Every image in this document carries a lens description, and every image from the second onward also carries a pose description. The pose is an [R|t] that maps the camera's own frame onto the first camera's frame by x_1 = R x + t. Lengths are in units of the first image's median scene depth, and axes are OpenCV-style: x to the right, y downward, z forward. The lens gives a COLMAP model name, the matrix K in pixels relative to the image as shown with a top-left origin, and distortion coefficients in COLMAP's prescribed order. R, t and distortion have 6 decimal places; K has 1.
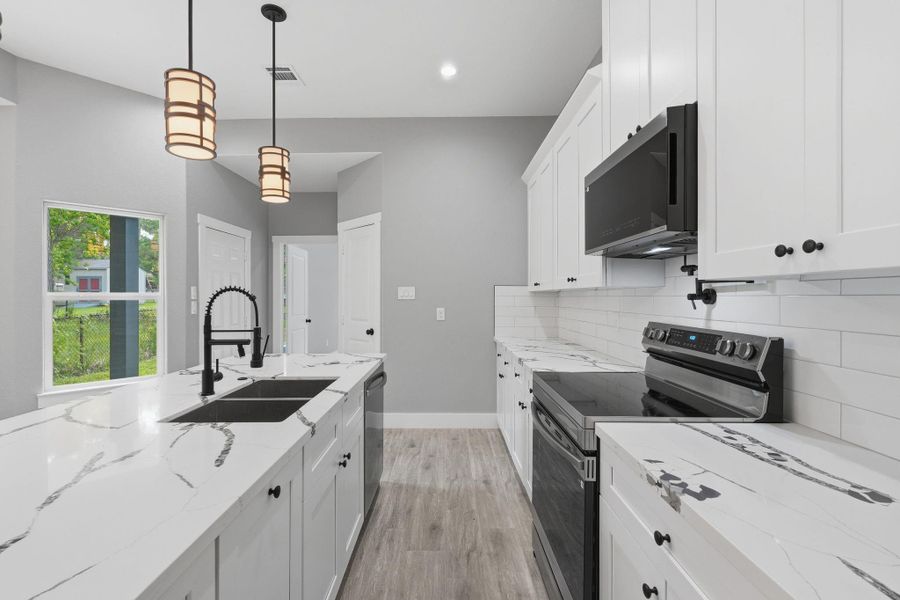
lens RADIAL K [[403.2, 0, 444.9], [0, 403.2, 295.2], [0, 0, 1]] dist [-0.000364, -0.000130]
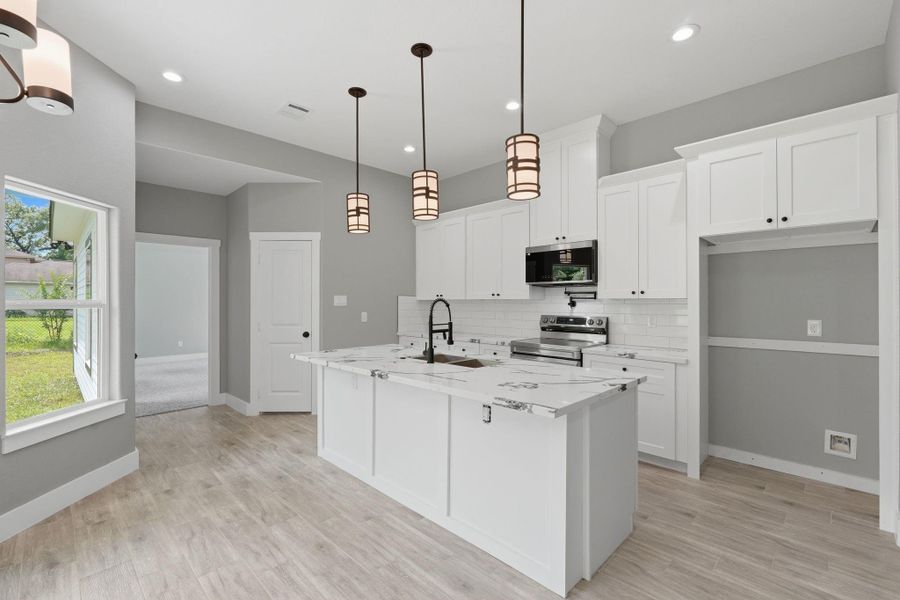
lens RADIAL K [[393.7, 0, 468.1], [0, 393.7, 299.0], [0, 0, 1]] dist [0.001901, 0.000213]
pose [[0.684875, 0.006830, 0.728629, -1.636334], [-0.003099, 0.999974, -0.006461, -0.010349], [-0.728654, 0.002167, 0.684878, -0.239585]]
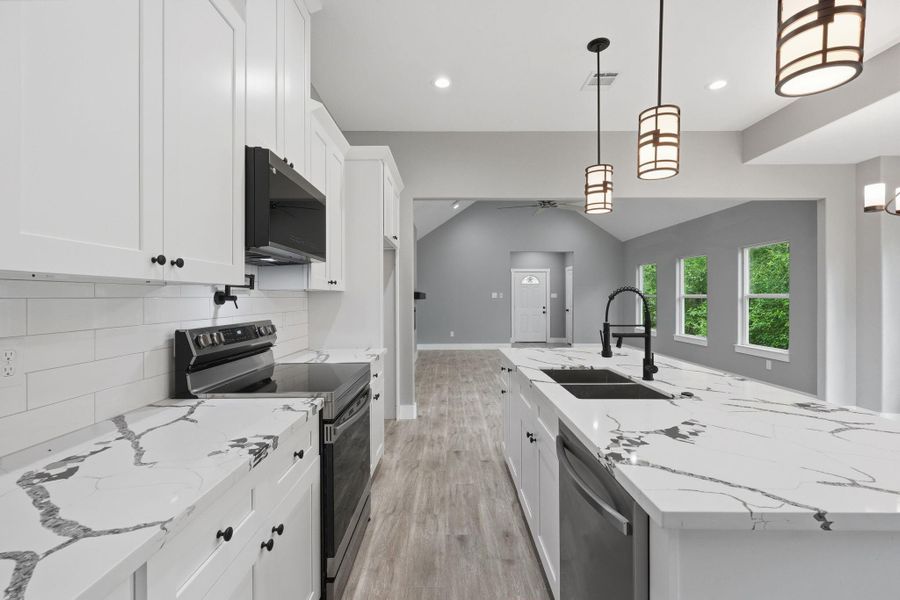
lens RADIAL K [[403.2, 0, 444.9], [0, 403.2, 295.2], [0, 0, 1]] dist [-0.000364, -0.000130]
pose [[-0.999897, 0.001475, 0.014258, -0.014507], [0.001382, 0.999977, -0.006565, 0.004189], [-0.014267, -0.006544, -0.999877, 2.140137]]
